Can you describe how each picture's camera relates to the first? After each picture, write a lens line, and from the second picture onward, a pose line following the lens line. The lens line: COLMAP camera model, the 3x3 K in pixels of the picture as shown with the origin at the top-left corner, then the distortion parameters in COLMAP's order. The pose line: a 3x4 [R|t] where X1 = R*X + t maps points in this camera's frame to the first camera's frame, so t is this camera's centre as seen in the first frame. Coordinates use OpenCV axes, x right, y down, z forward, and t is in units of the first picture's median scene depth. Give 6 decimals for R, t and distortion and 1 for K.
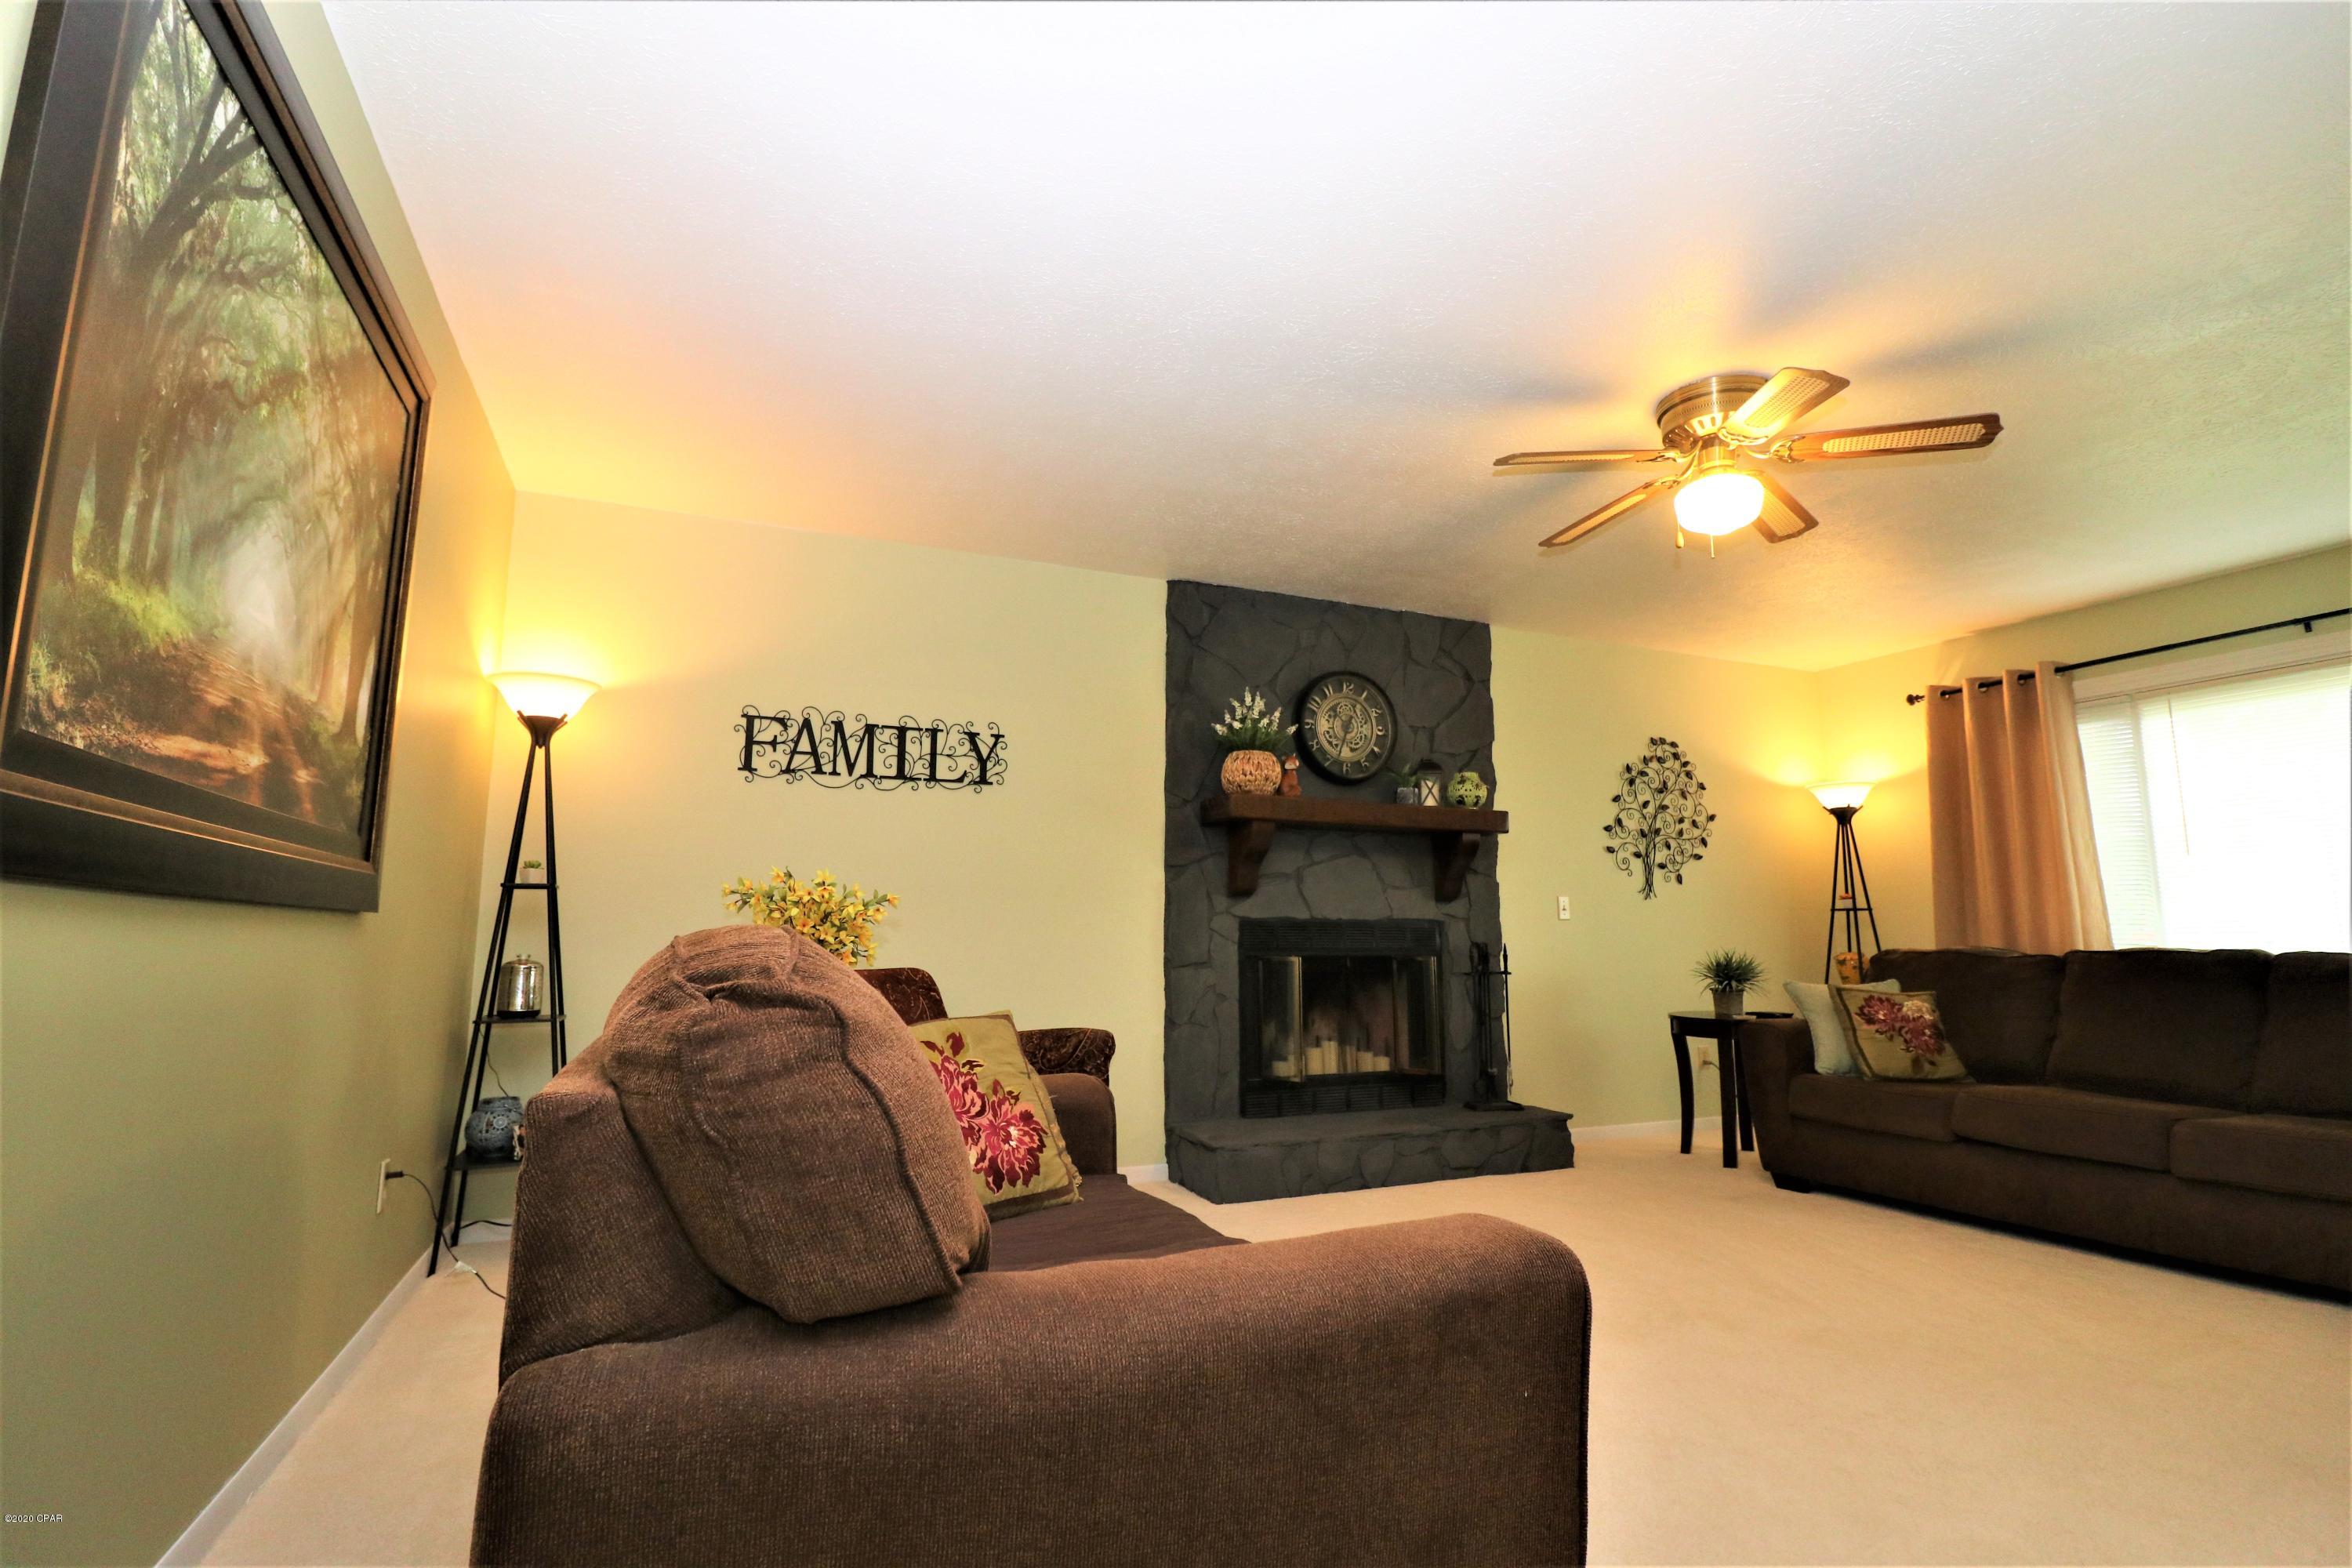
lens RADIAL K [[1092.8, 0, 1166.3], [0, 1092.8, 782.8], [0, 0, 1]] dist [-0.001901, -0.010712]
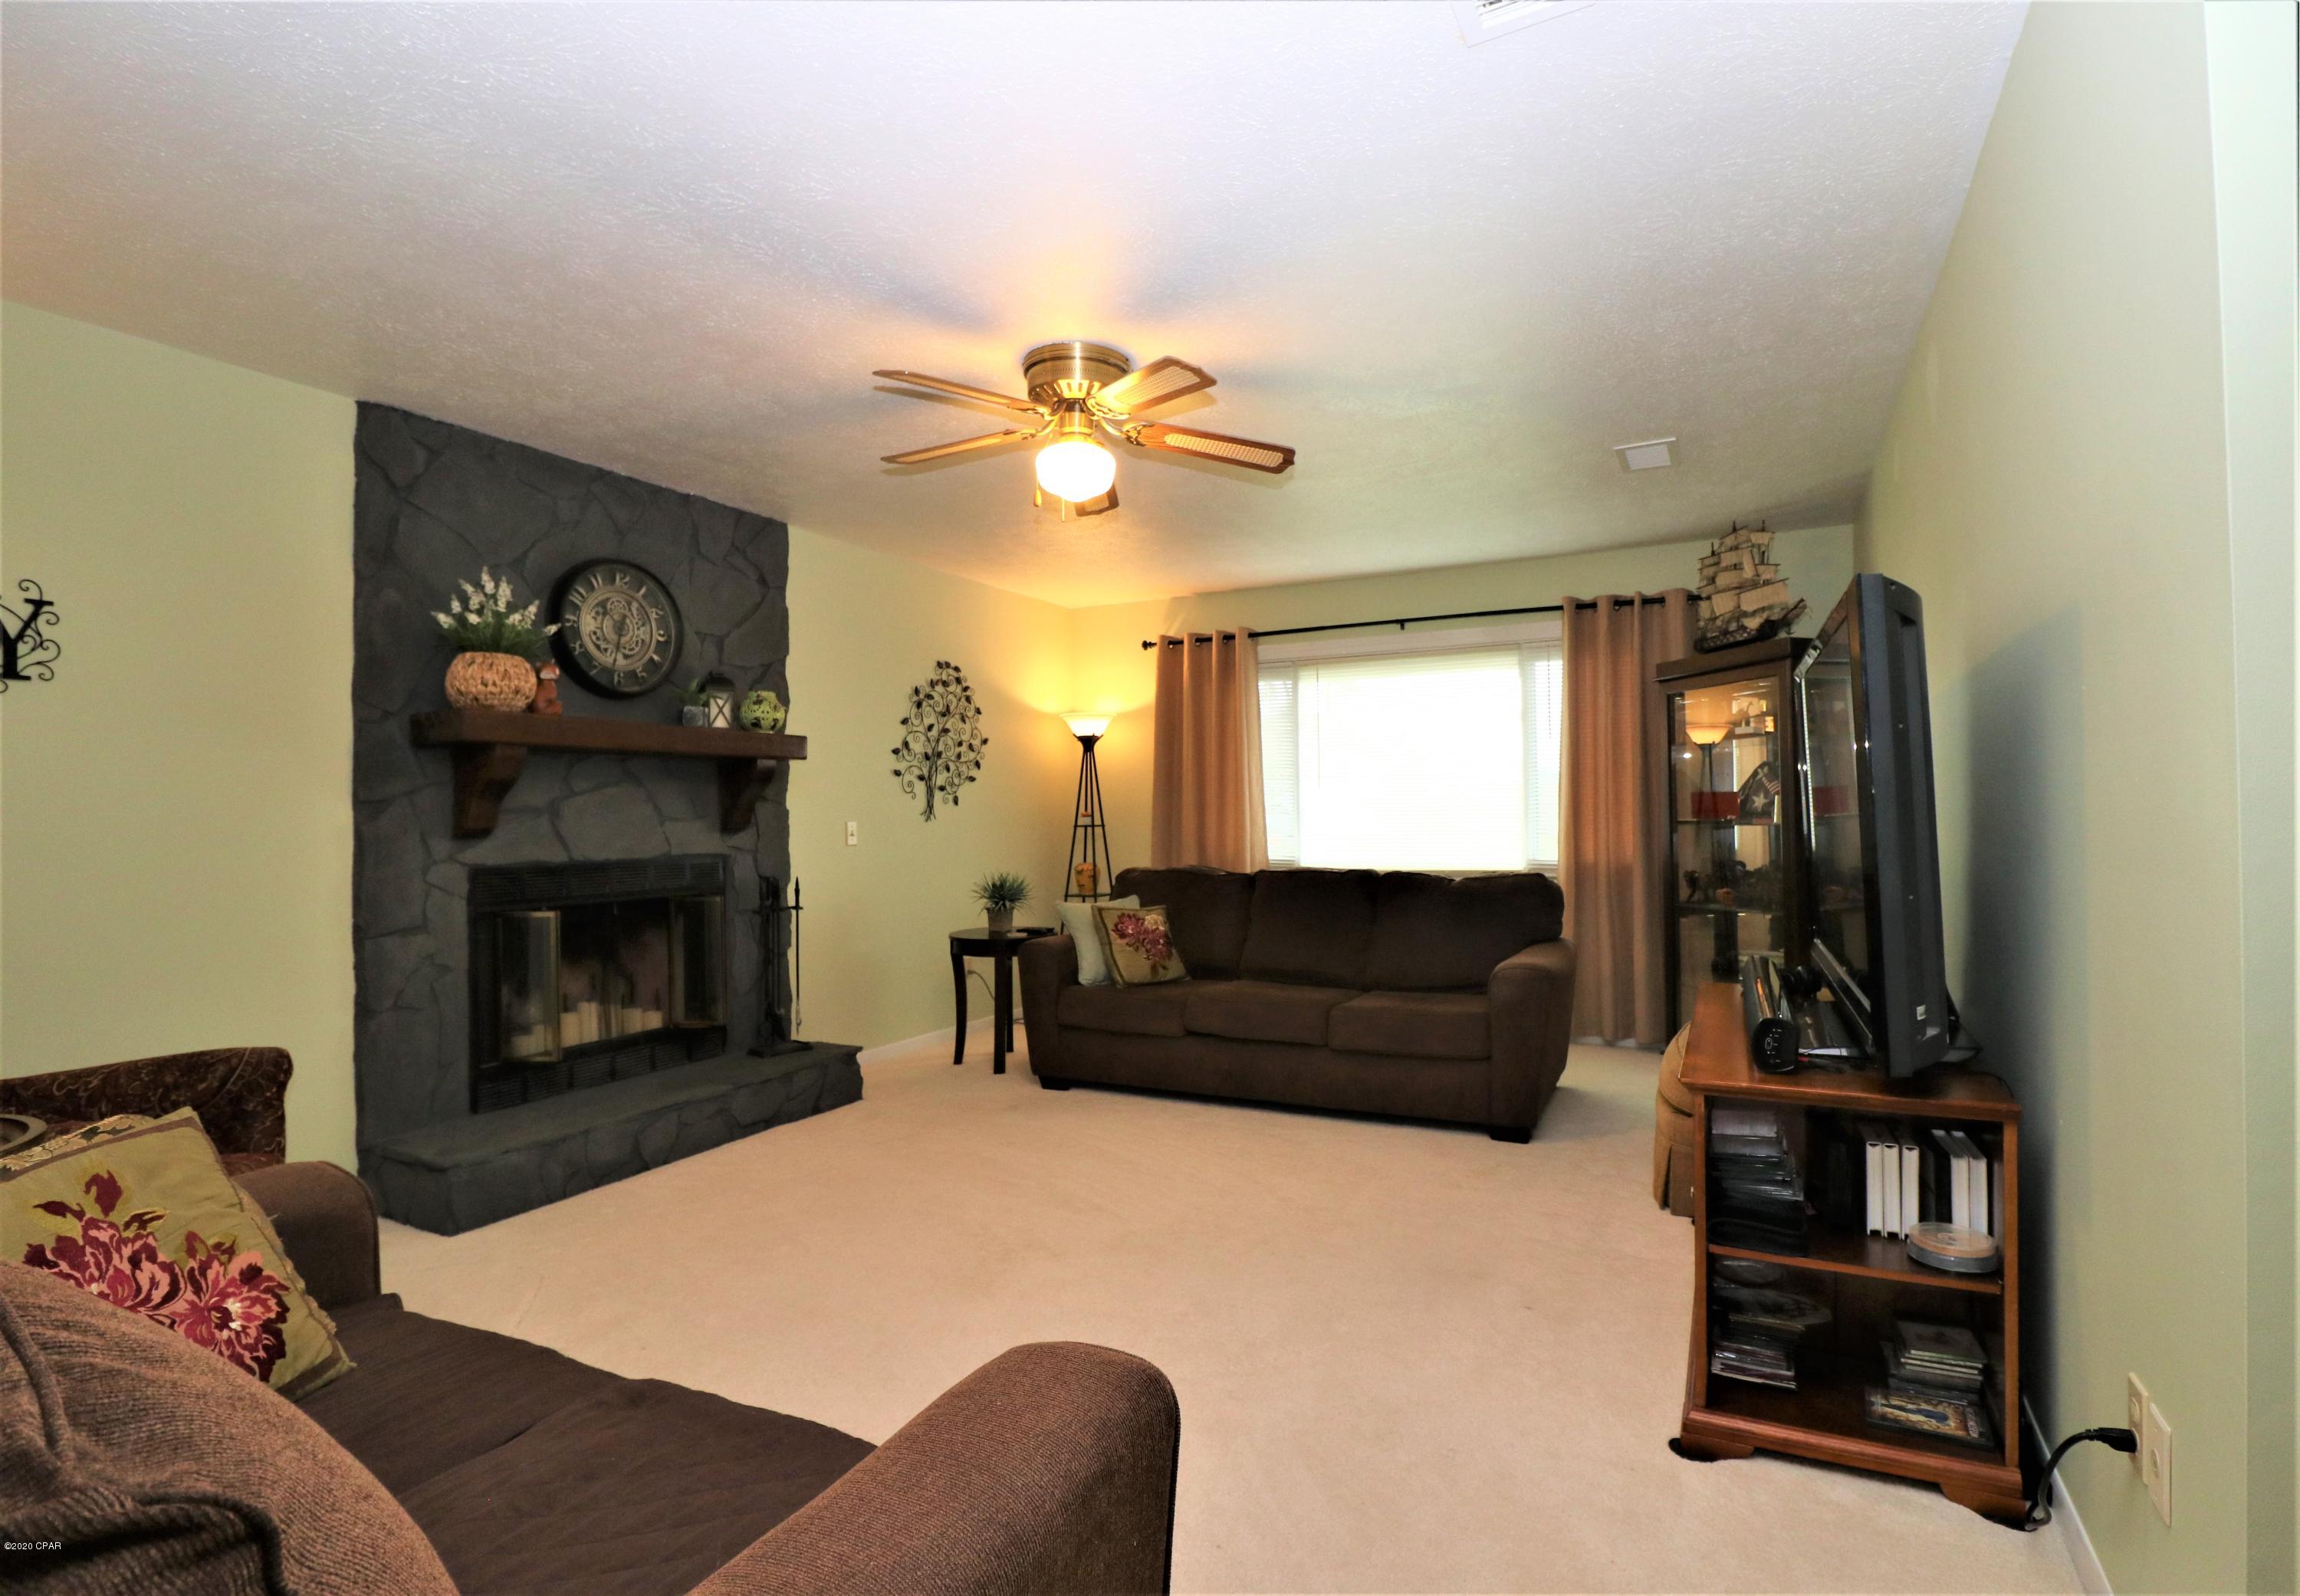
lens RADIAL K [[1115.9, 0, 1194.1], [0, 1115.9, 797.1], [0, 0, 1]] dist [-0.002121, -0.010439]
pose [[0.757261, -0.003534, 0.653103, -0.064698], [-0.077464, 0.992441, 0.095188, -0.043852], [-0.648502, -0.122674, 0.751263, 0.080332]]
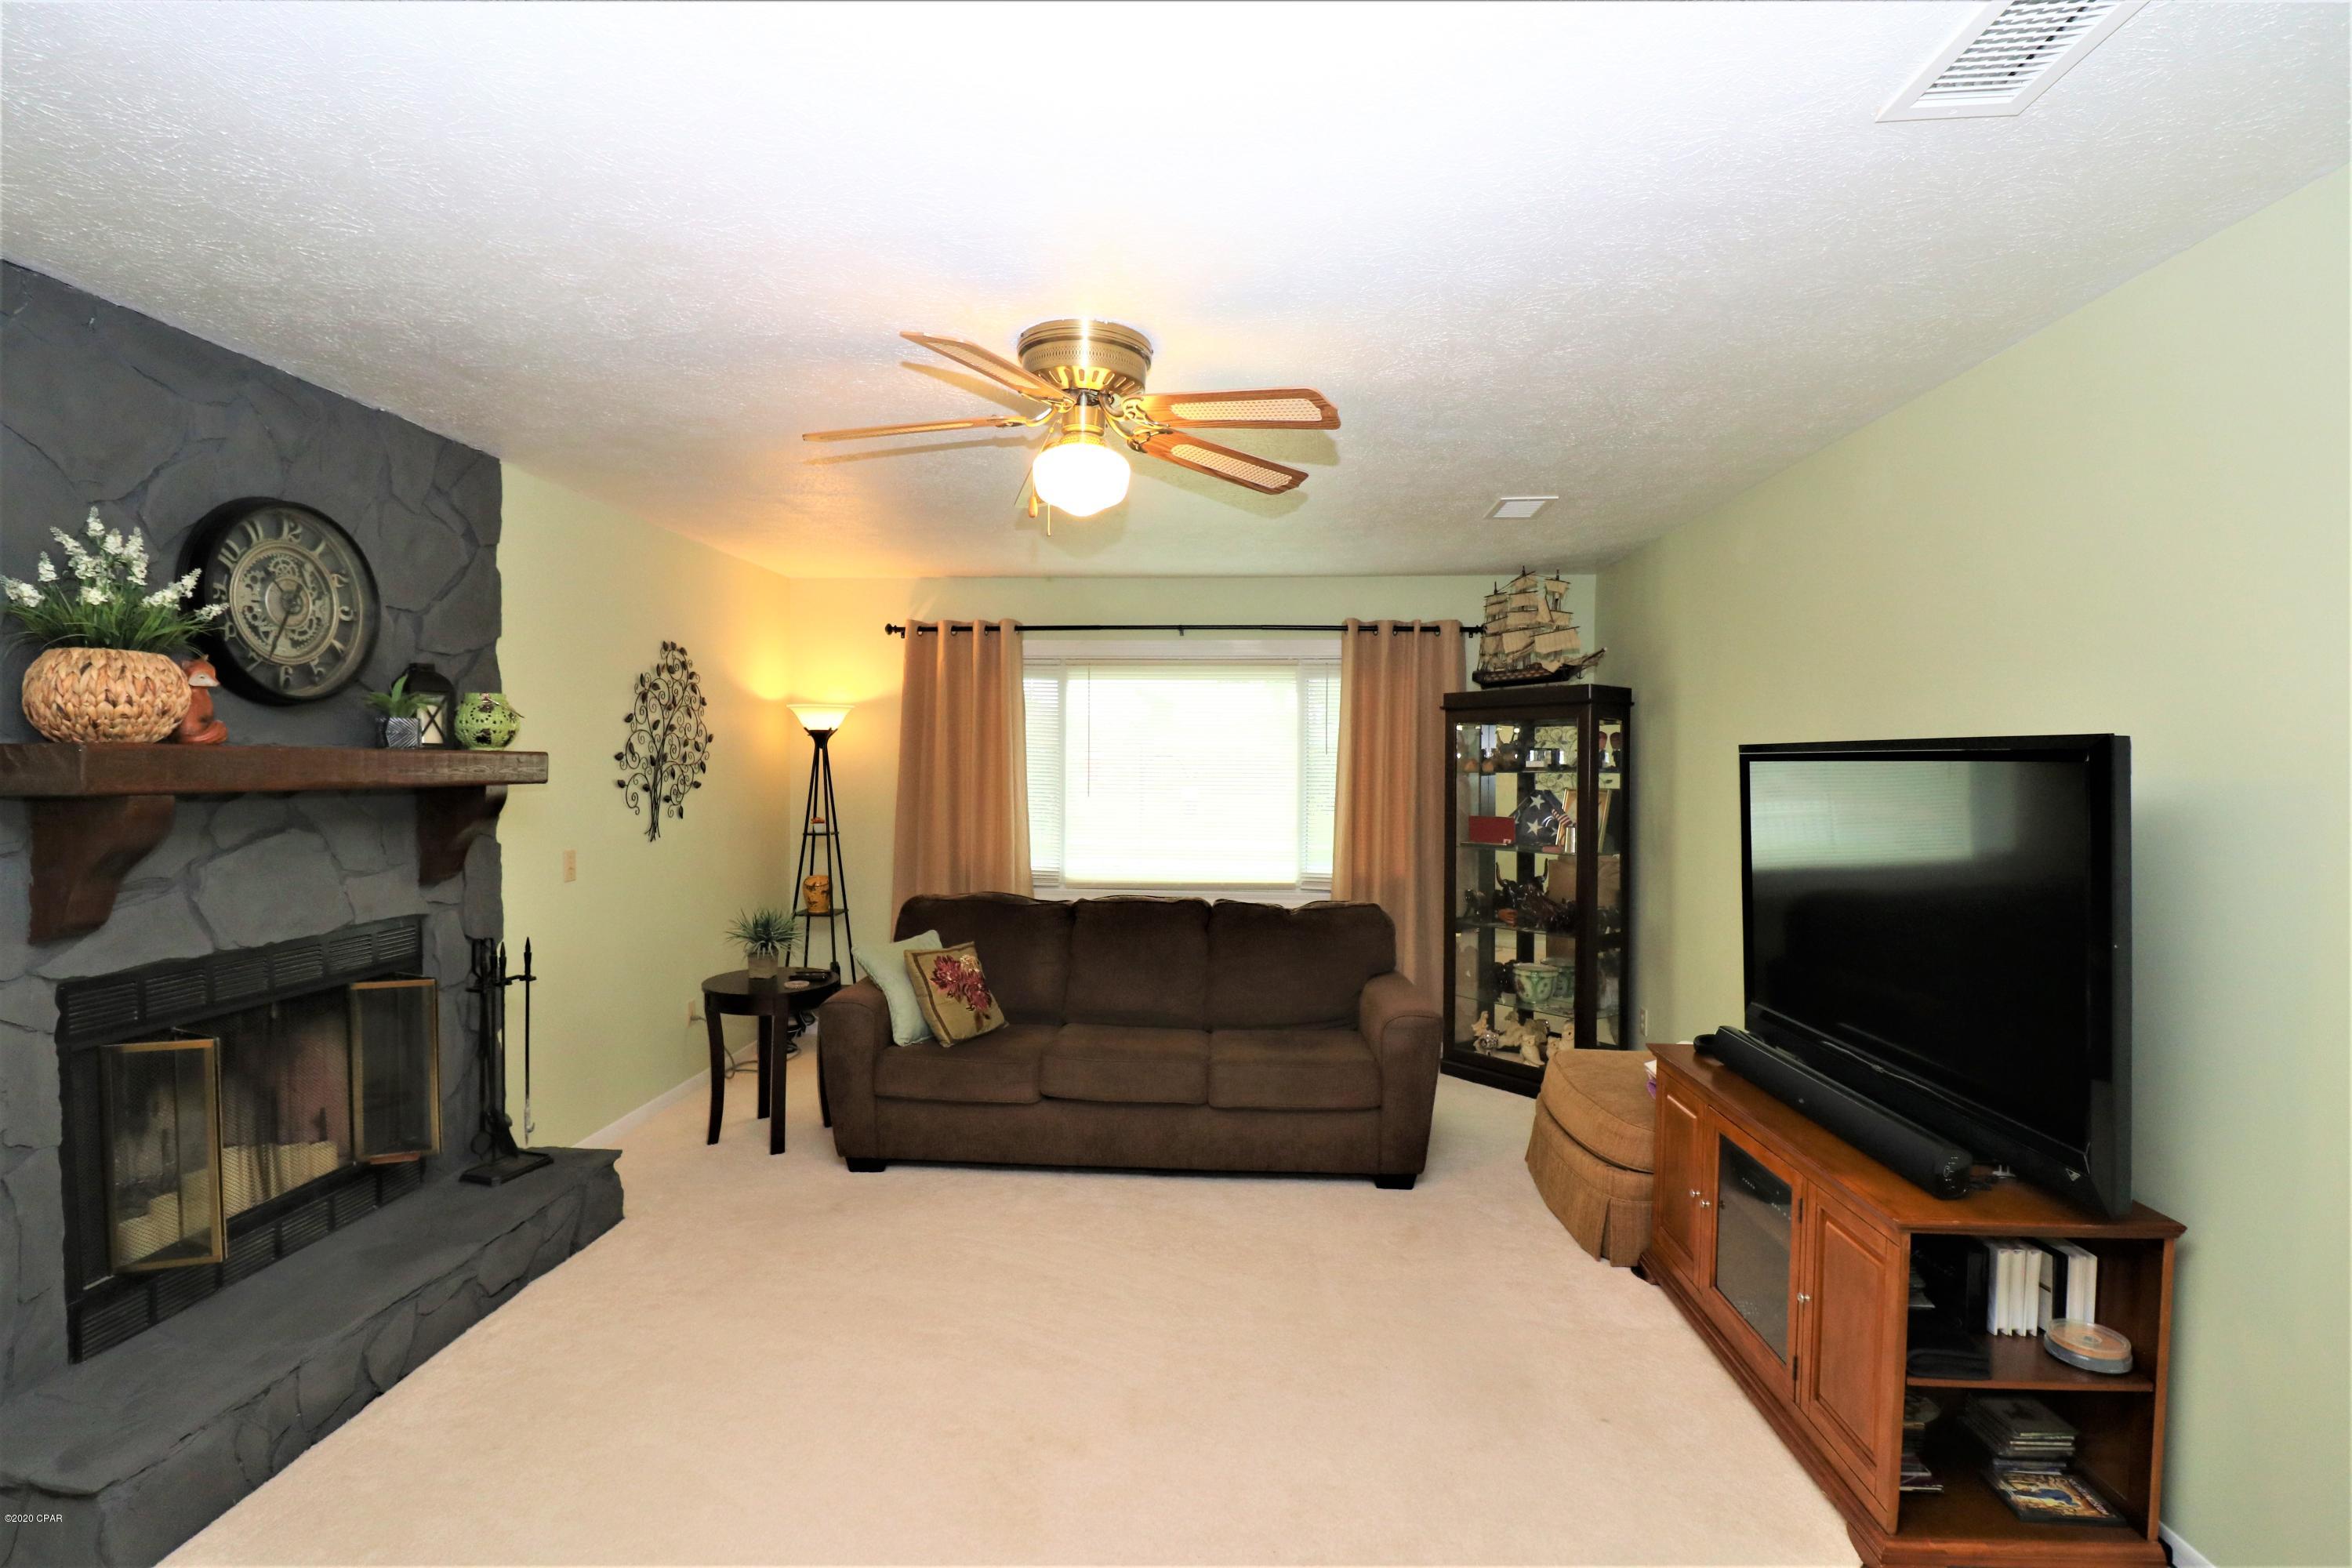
lens RADIAL K [[1092.8, 0, 1170.3], [0, 1092.8, 780.1], [0, 0, 1]] dist [-0.001901, -0.010712]
pose [[0.453799, -0.017274, 0.890936, -0.146287], [-0.132346, 0.987417, 0.086555, -0.079434], [-0.881221, -0.157191, 0.445803, 0.386526]]
